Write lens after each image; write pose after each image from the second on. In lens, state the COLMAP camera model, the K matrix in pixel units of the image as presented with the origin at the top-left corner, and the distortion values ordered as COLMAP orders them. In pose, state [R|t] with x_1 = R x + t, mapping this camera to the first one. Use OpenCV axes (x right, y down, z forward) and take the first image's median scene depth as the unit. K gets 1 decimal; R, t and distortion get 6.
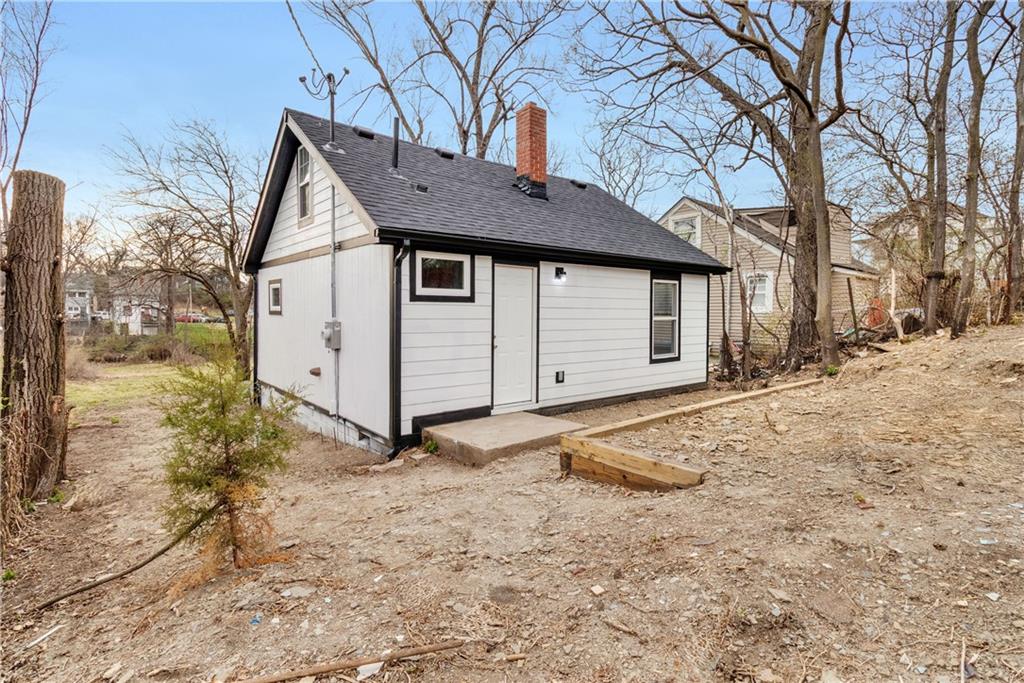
lens RADIAL K [[510.8, 0, 512.0], [0, 510.8, 341.5], [0, 0, 1]] dist [0.016750, -0.000254]
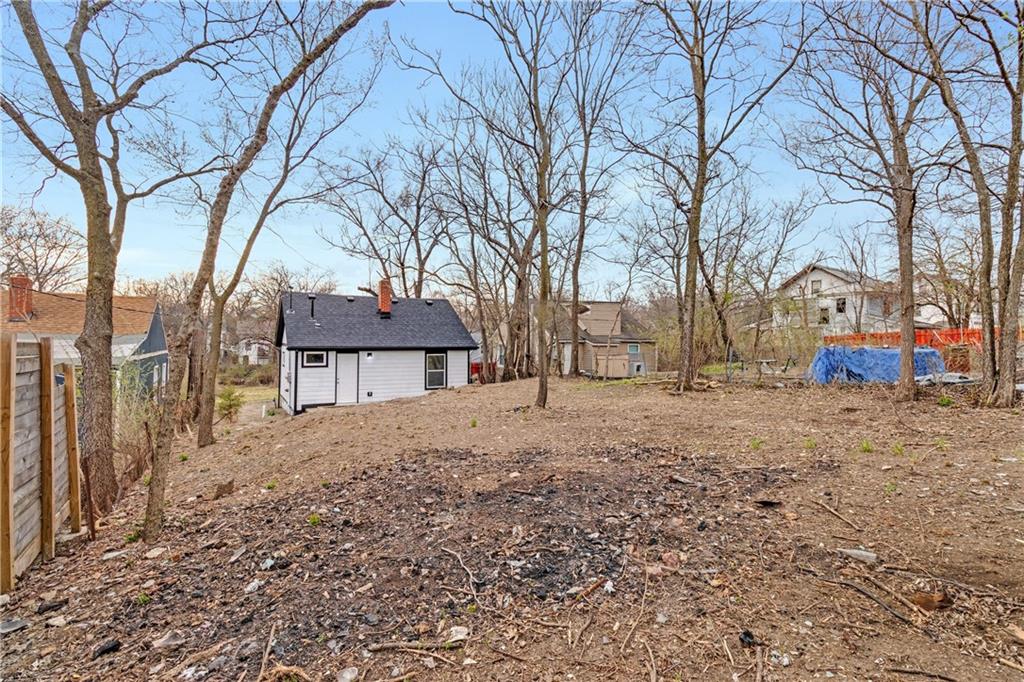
lens RADIAL K [[510.8, 0, 512.0], [0, 510.8, 341.0], [0, 0, 1]] dist [0.016750, -0.000254]
pose [[0.984265, 0.005834, -0.176600, 1.293488], [-0.016311, 0.998187, -0.057933, -0.064164], [0.175942, 0.059902, 0.982576, -1.491036]]
